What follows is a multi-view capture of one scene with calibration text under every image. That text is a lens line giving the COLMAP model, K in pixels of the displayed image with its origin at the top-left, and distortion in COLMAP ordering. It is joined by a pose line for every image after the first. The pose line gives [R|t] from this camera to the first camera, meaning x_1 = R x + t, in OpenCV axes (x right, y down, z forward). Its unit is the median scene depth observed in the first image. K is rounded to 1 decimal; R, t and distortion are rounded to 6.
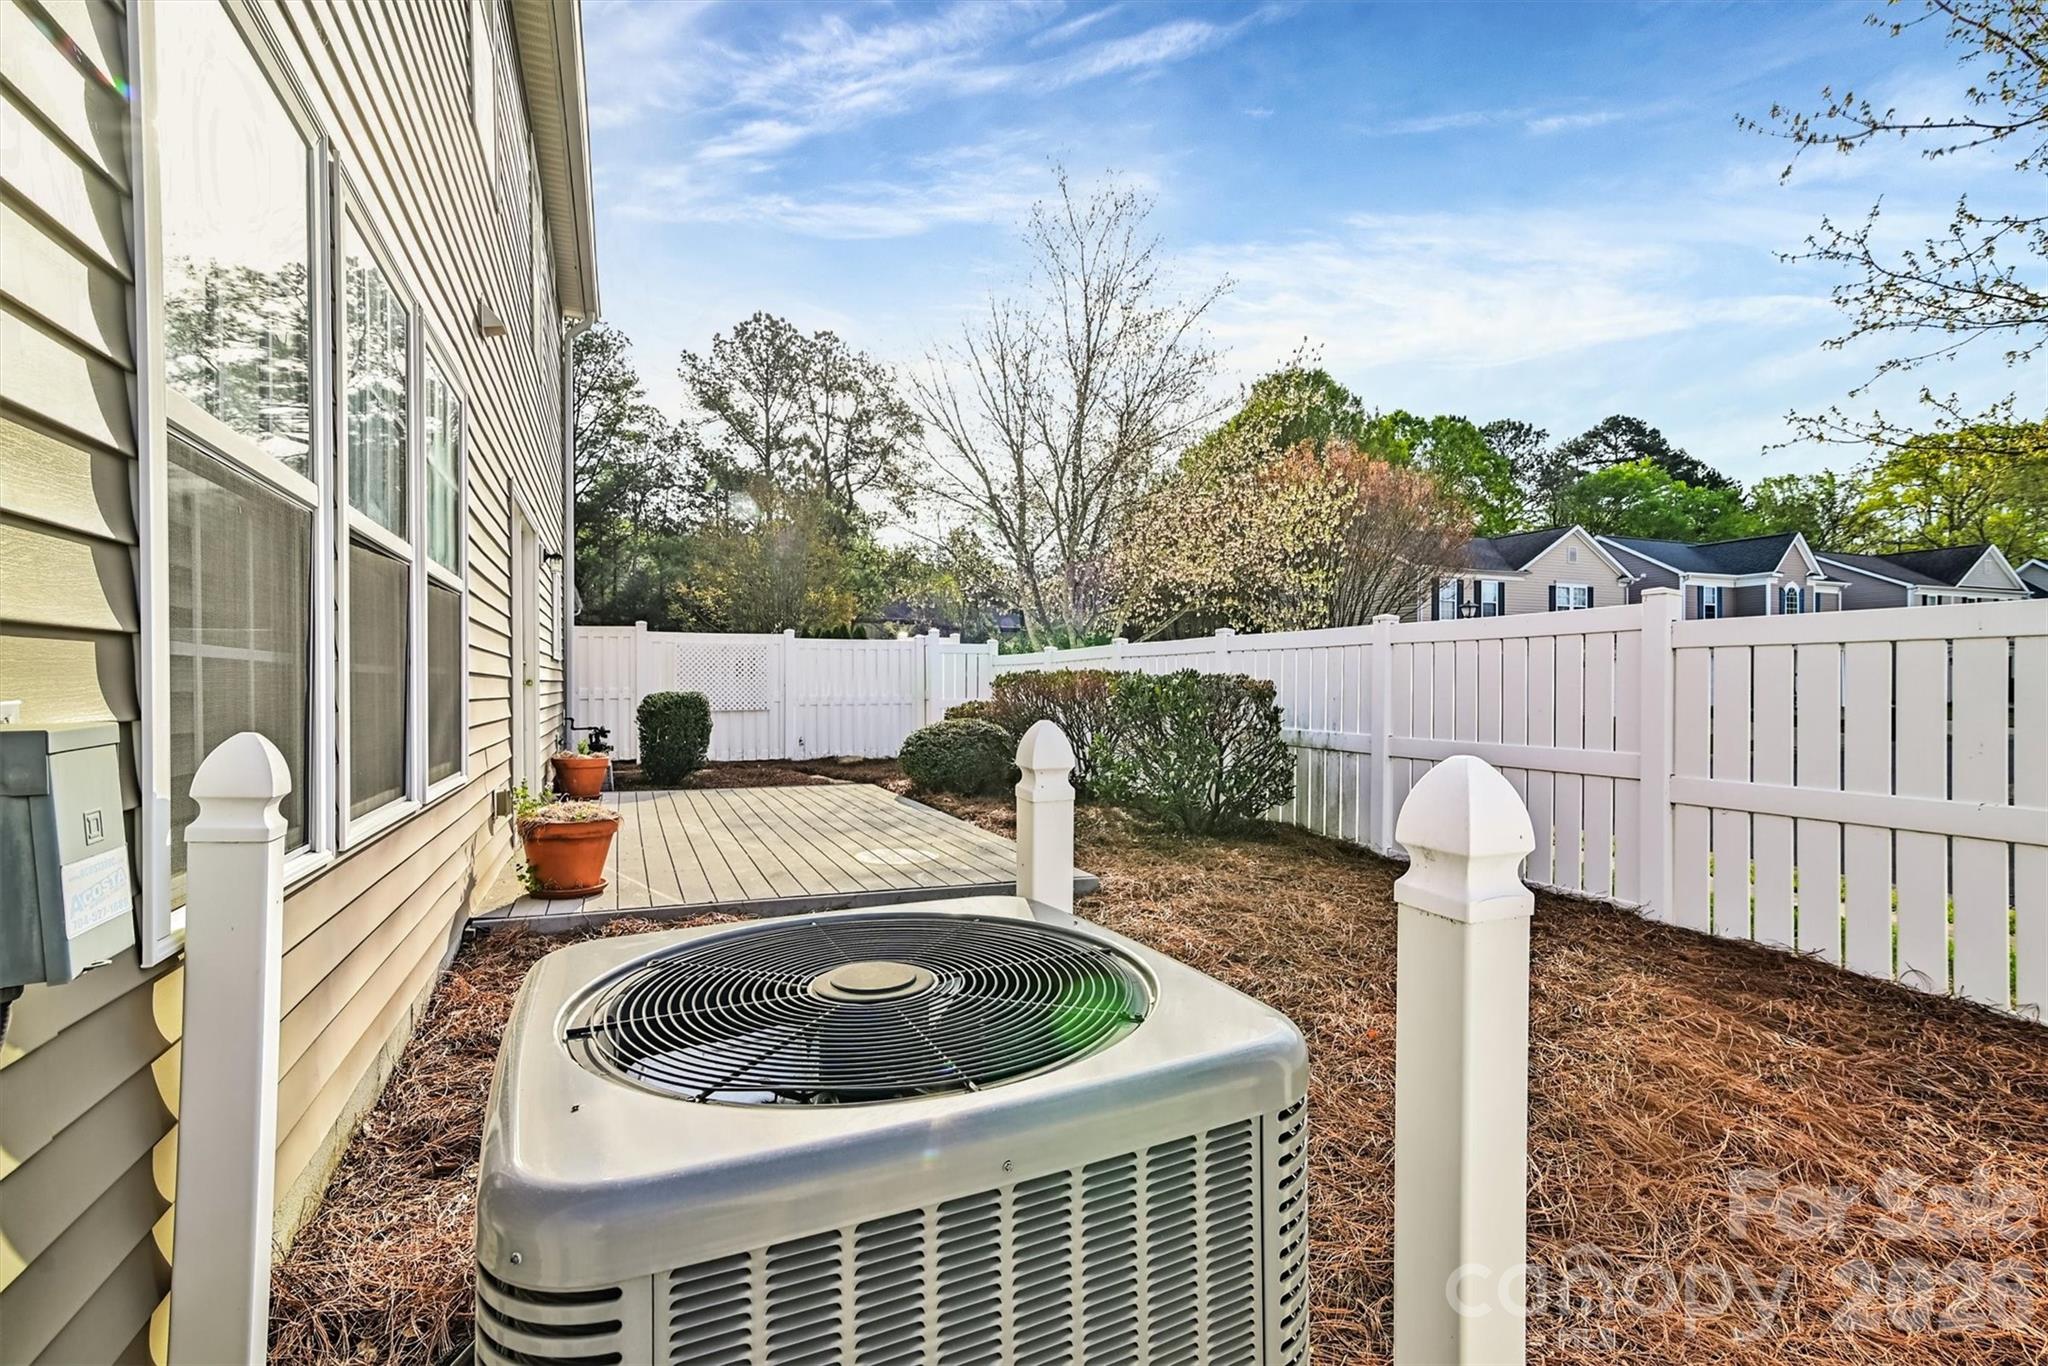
lens RADIAL K [[925.3, 0, 1038.2], [0, 925.3, 686.0], [0, 0, 1]] dist [-0.000335, -0.000308]
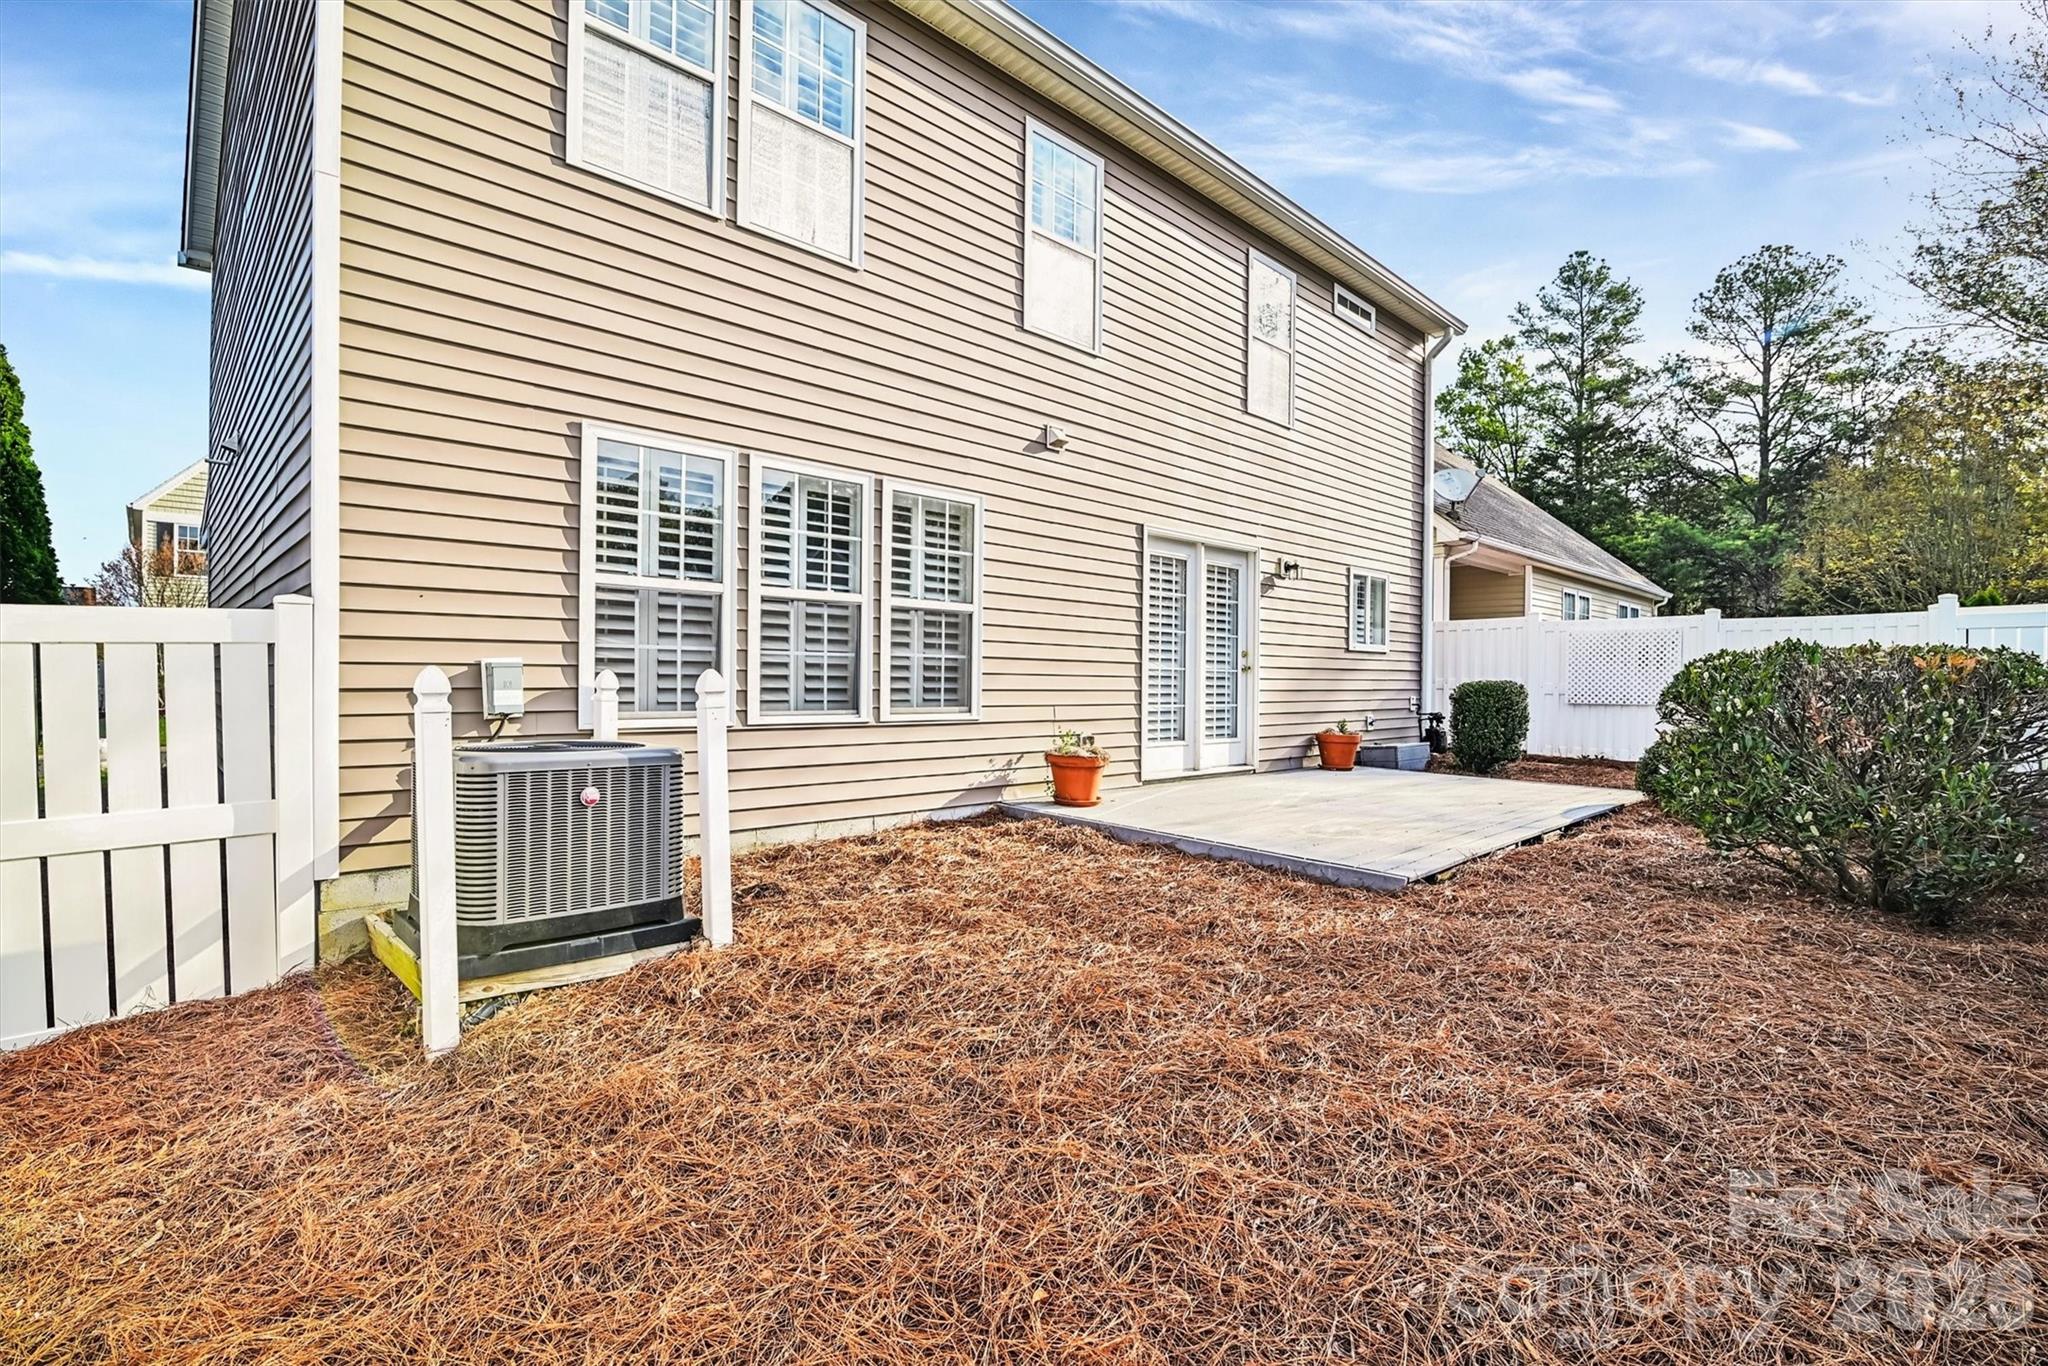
lens RADIAL K [[945.9, 0, 1024.0], [0, 945.9, 683.0], [0, 0, 1]] dist [-0.002408, -0.000424]
pose [[0.339559, 0.001742, -0.940583, 0.185874], [-0.006758, 0.999977, -0.000587, 0.005846], [0.940560, 0.006555, 0.339563, 0.083662]]
